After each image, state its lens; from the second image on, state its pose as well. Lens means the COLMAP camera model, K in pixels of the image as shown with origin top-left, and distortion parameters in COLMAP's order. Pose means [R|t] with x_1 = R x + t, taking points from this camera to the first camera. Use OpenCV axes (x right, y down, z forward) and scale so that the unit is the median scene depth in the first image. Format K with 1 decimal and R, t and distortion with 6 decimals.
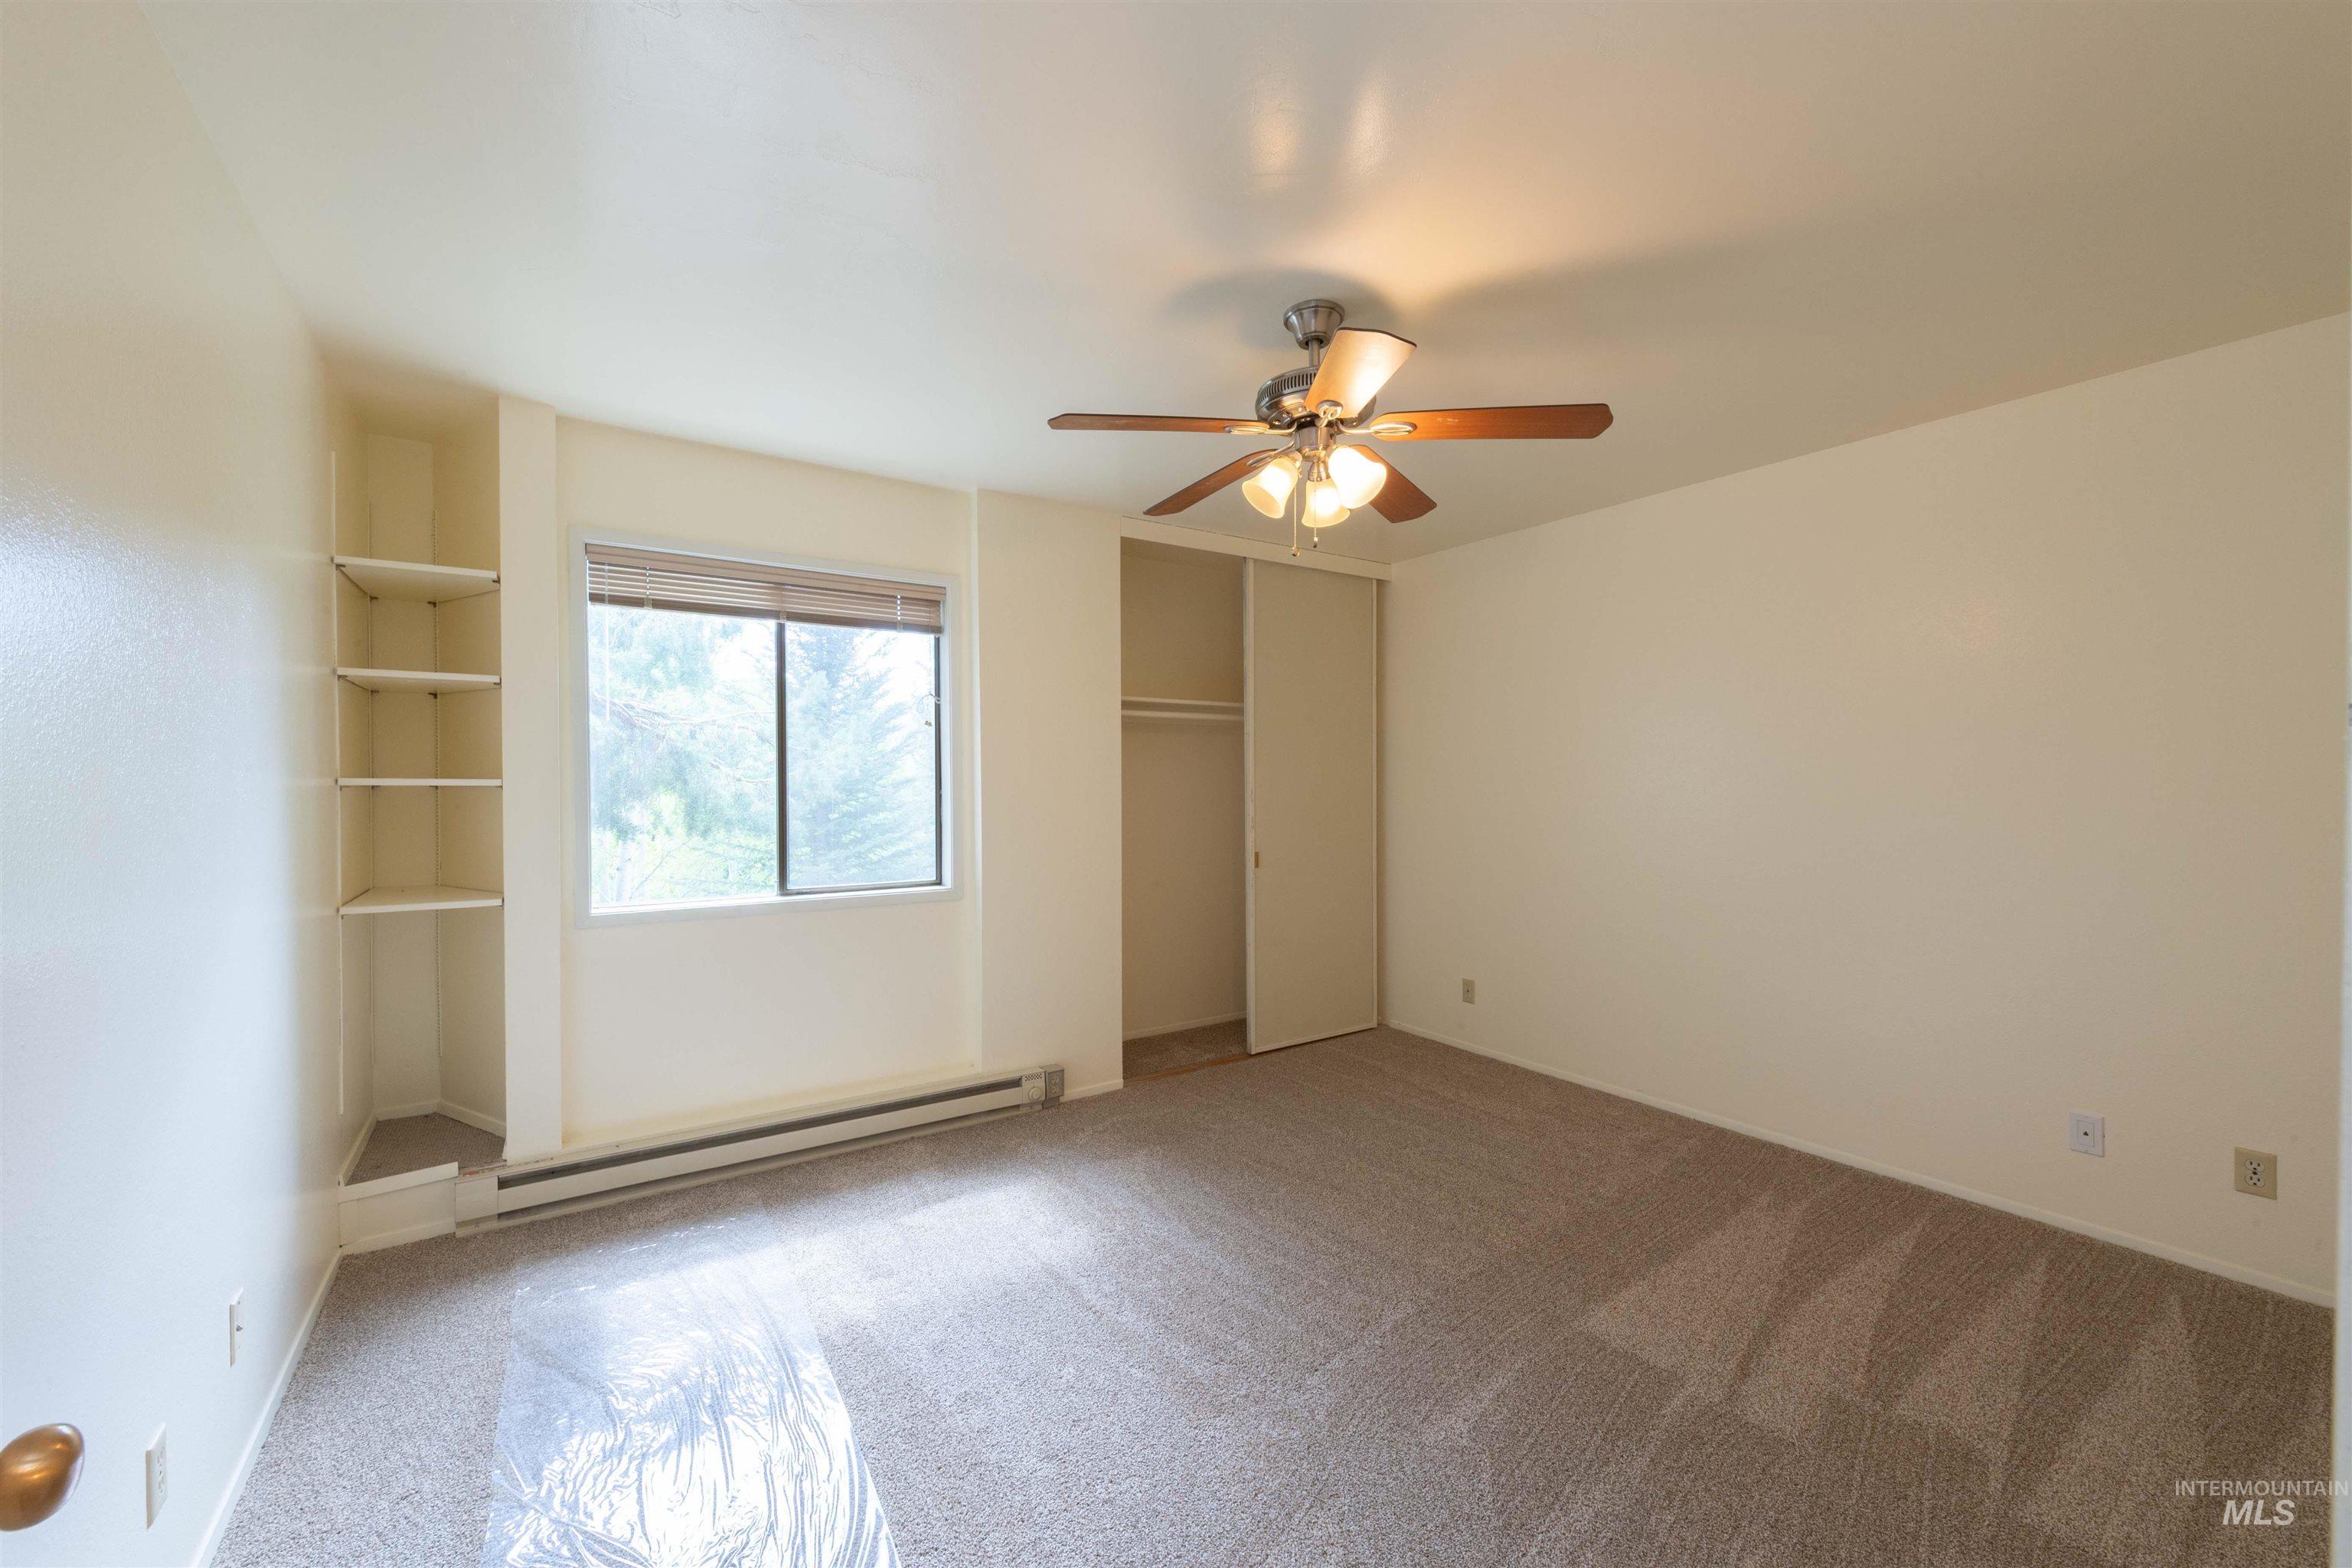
lens RADIAL K [[943.5, 0, 1176.0], [0, 943.5, 784.0], [0, 0, 1]] dist [0.023078, -0.007098]
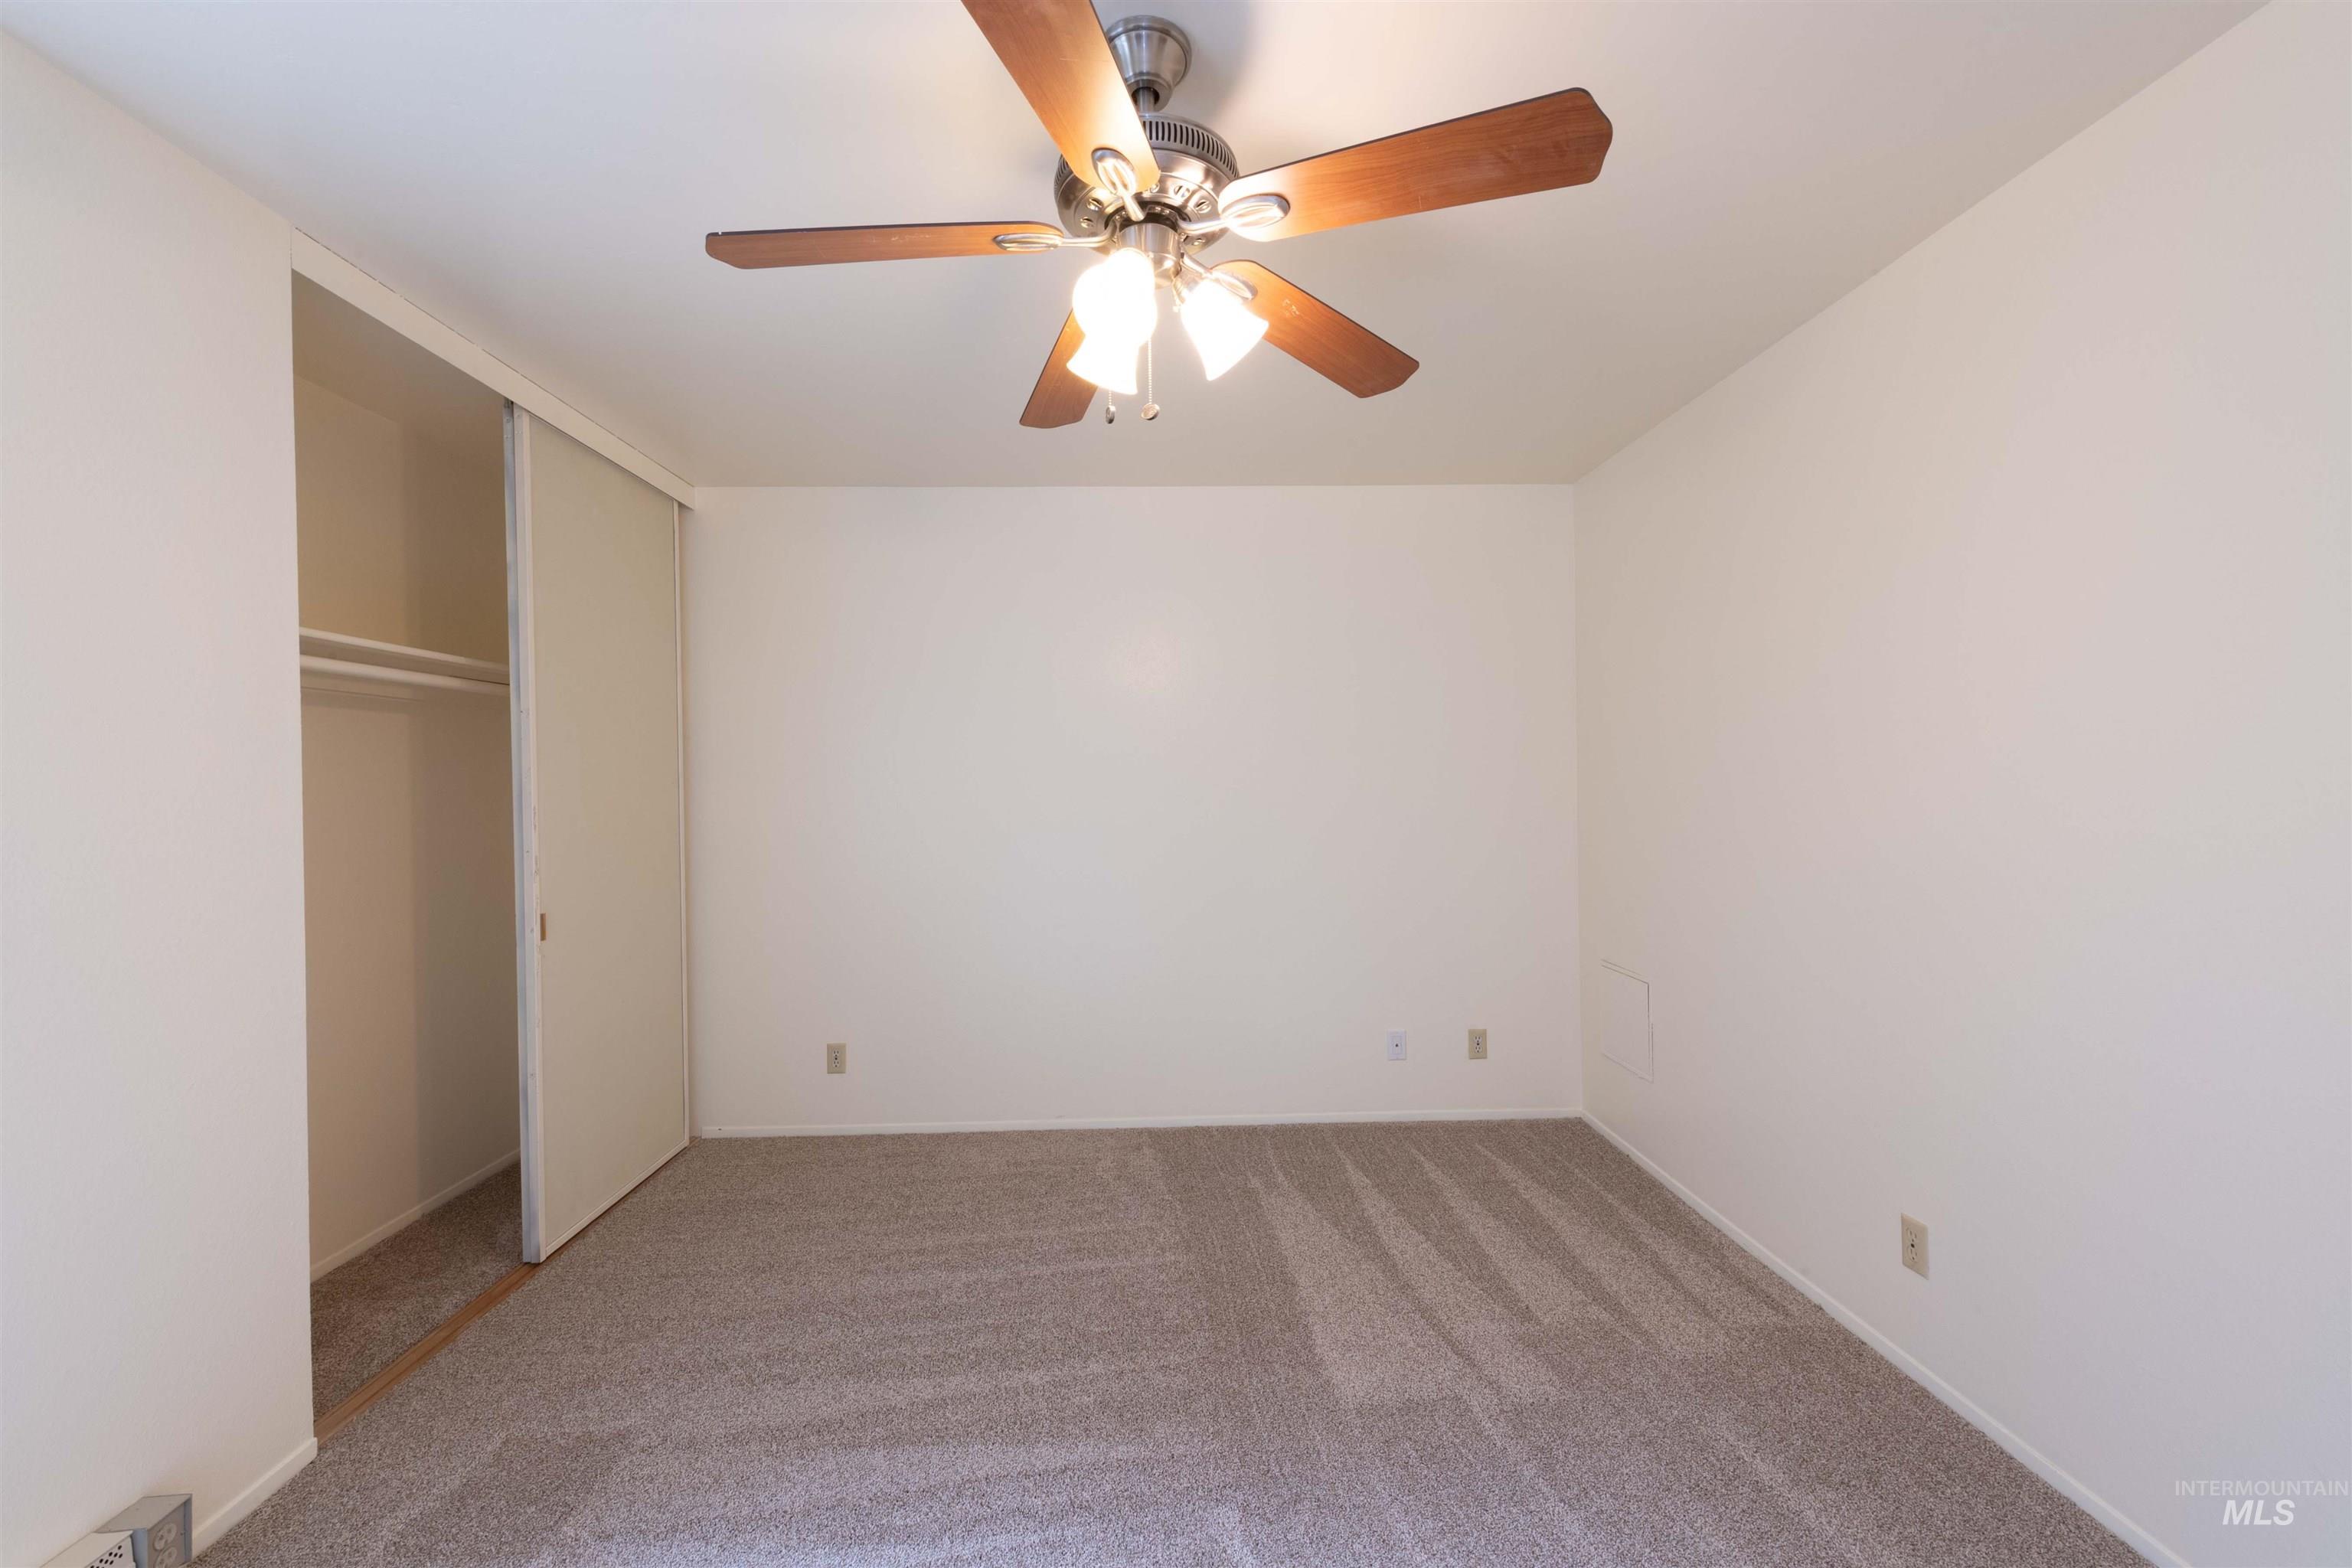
lens RADIAL K [[943.5, 0, 1176.0], [0, 943.5, 784.0], [0, 0, 1]] dist [0.023078, -0.007098]
pose [[0.524515, -0.002388, 0.851398, -0.325661], [0.015097, 0.999865, -0.006497, 0.002528], [-0.851267, 0.016261, 0.524480, 0.538315]]
